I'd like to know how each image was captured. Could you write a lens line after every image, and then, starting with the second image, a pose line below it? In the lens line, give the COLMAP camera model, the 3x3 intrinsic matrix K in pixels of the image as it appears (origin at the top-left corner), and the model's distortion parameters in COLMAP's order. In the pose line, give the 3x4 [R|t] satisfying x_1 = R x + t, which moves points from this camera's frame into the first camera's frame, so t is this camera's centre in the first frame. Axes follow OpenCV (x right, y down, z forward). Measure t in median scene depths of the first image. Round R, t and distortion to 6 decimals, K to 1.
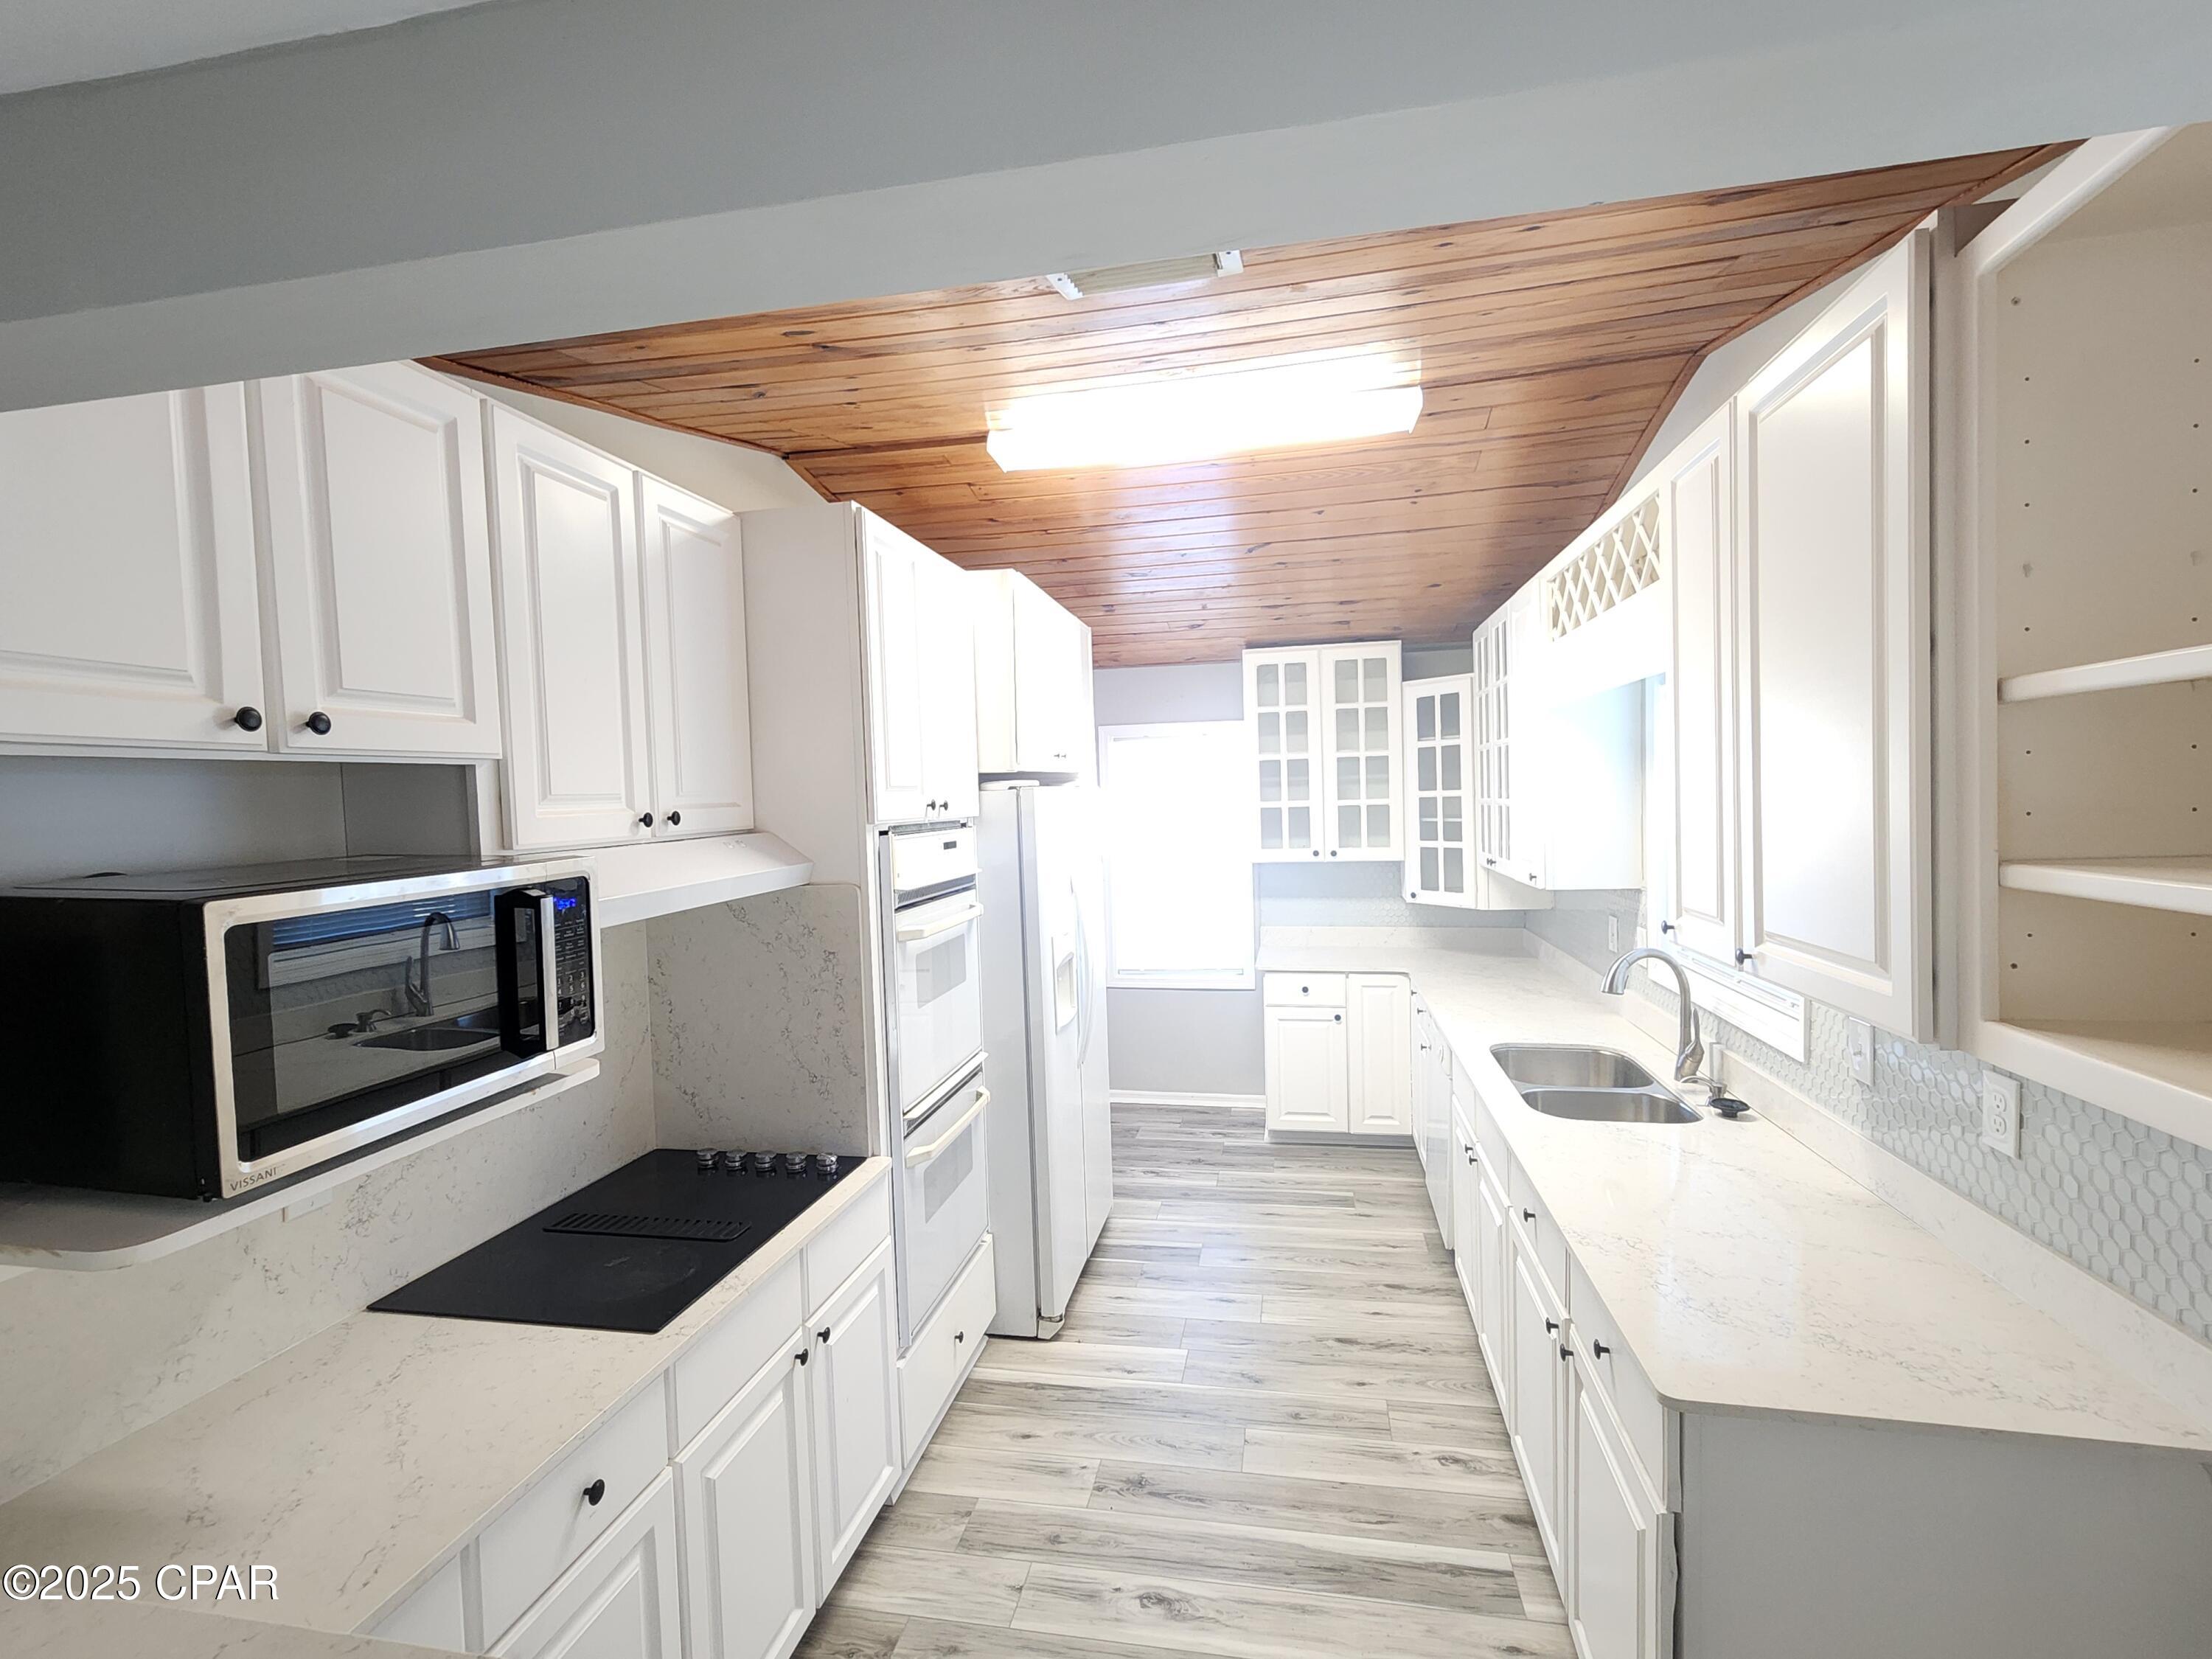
lens RADIAL K [[995.2, 0, 1105.8], [0, 995.2, 838.0], [0, 0, 1]] dist [-0.009042, 0.003706]
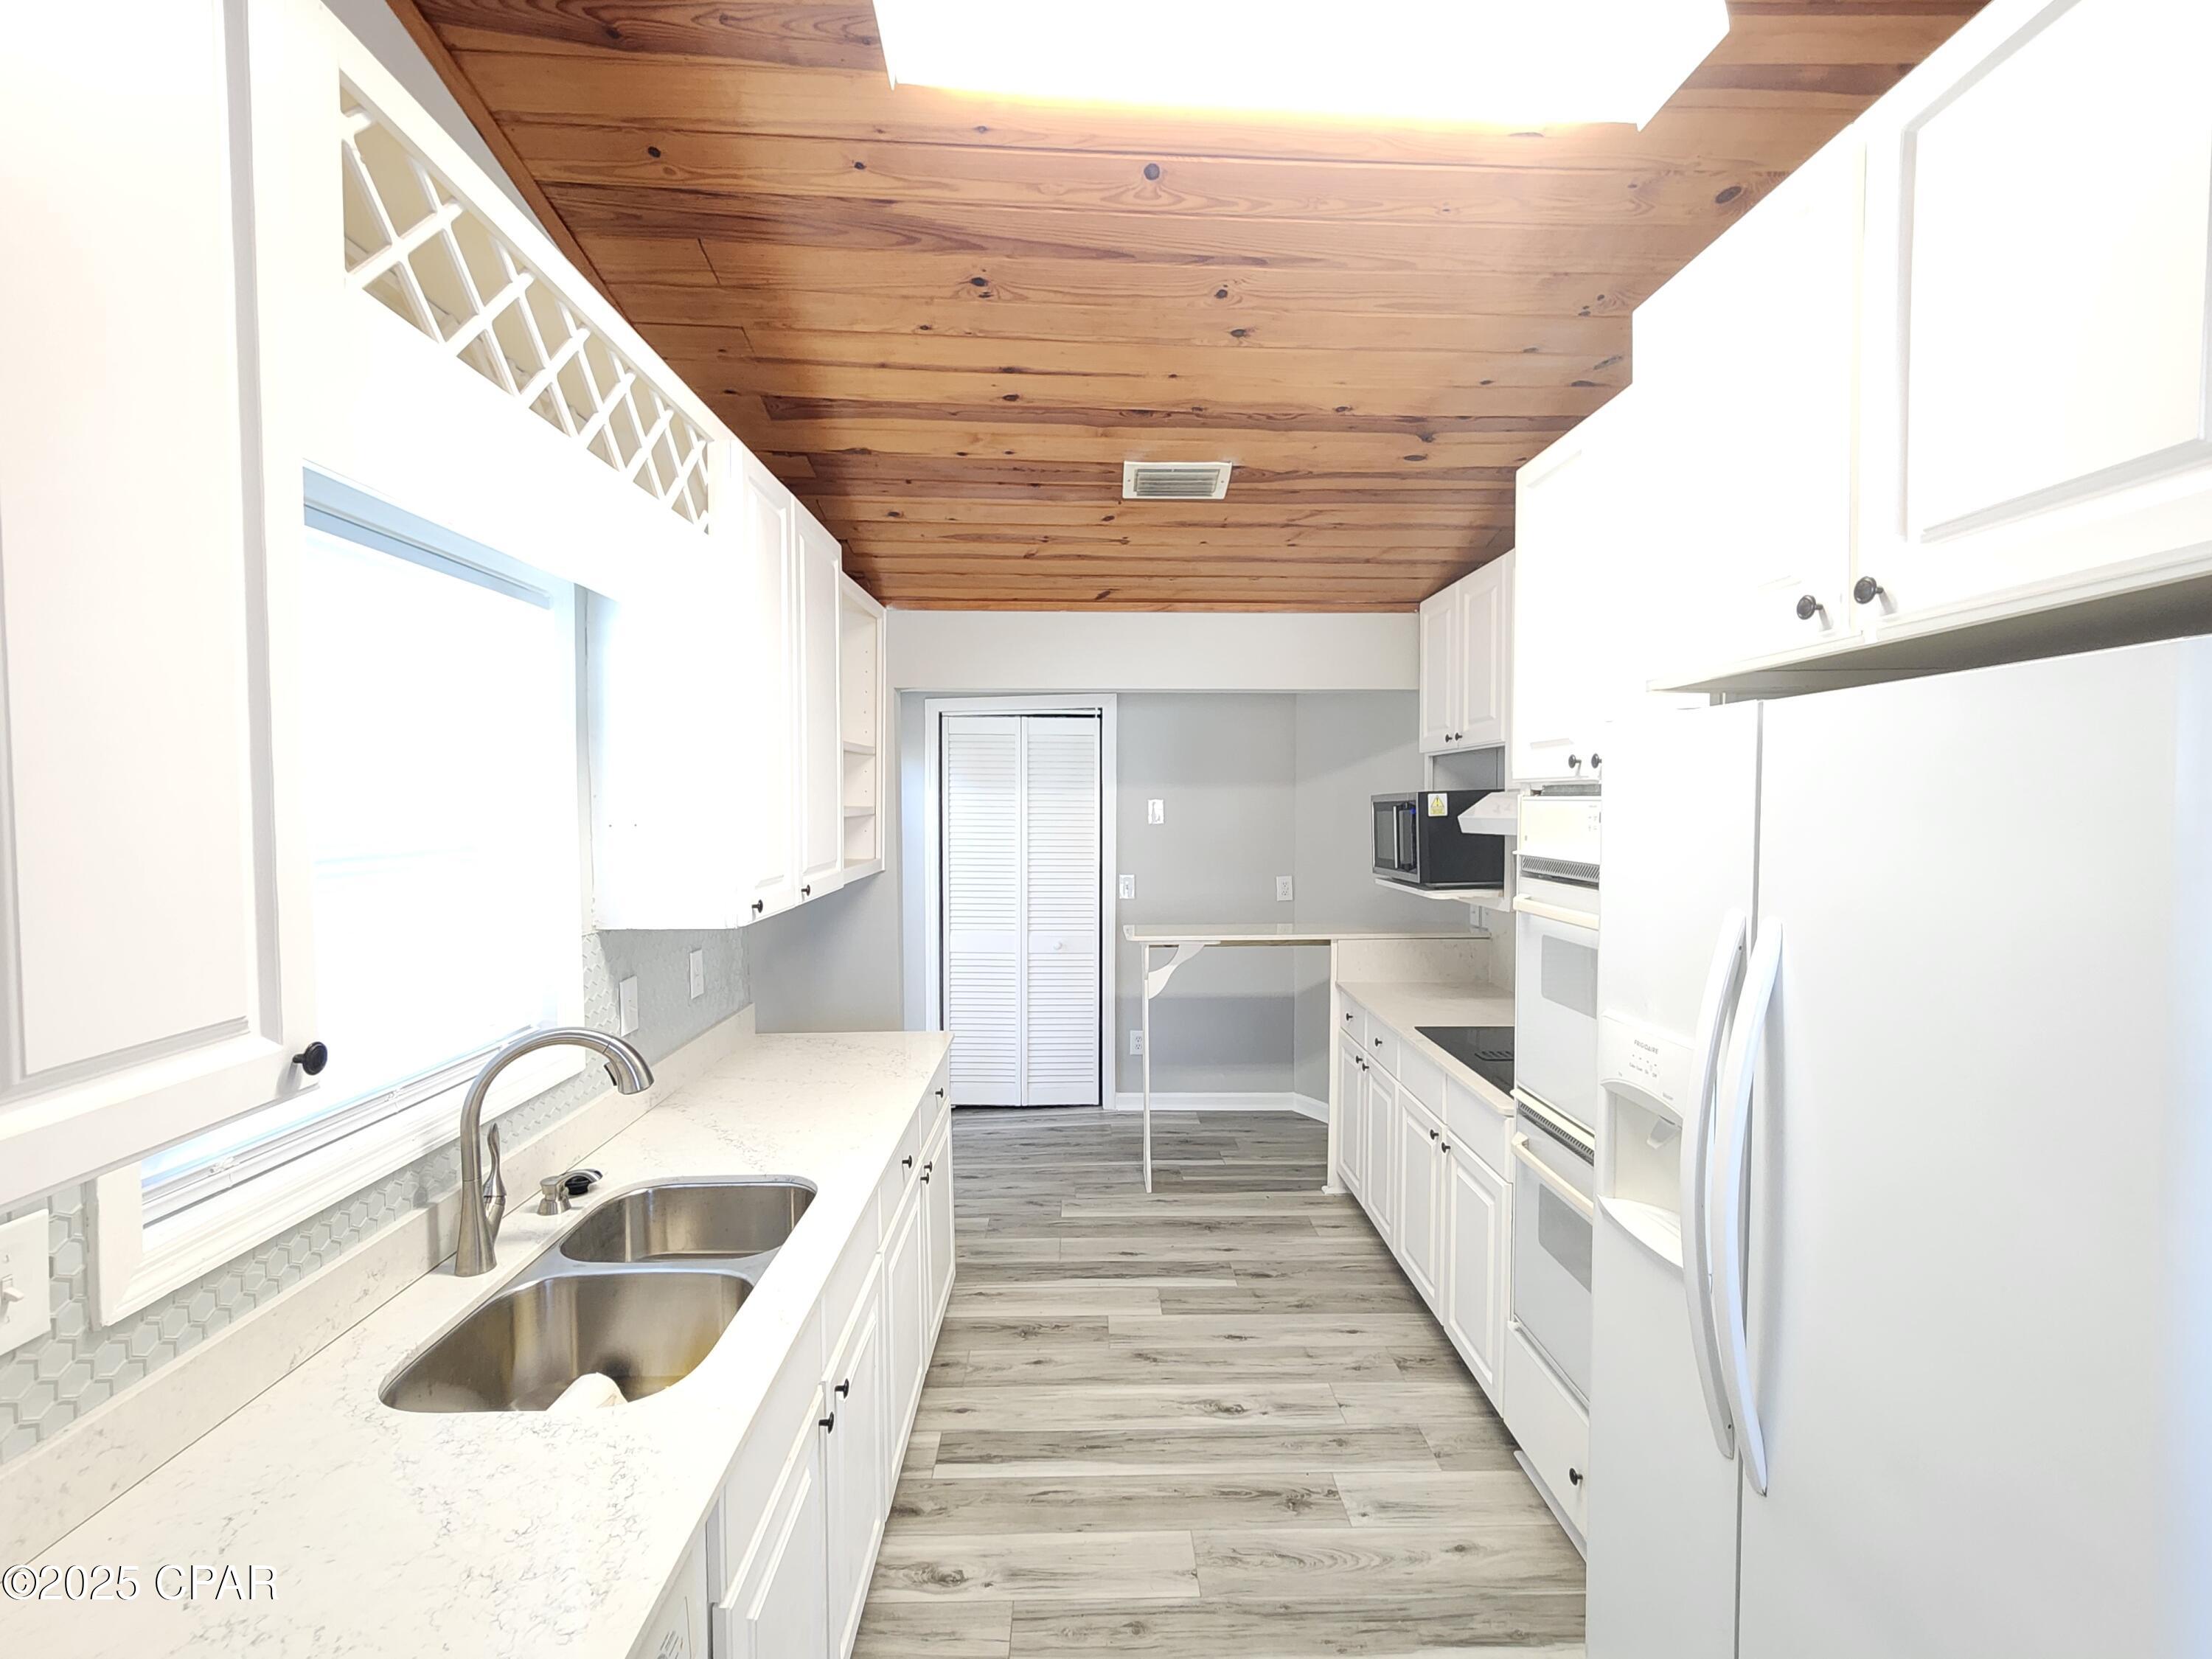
lens RADIAL K [[995.2, 0, 1105.8], [0, 995.2, 838.0], [0, 0, 1]] dist [-0.009042, 0.003706]
pose [[-0.975241, 0.042865, -0.216952, 0.381985], [0.022697, 0.995255, 0.094614, -0.060627], [0.219978, 0.087347, -0.971586, 1.817174]]
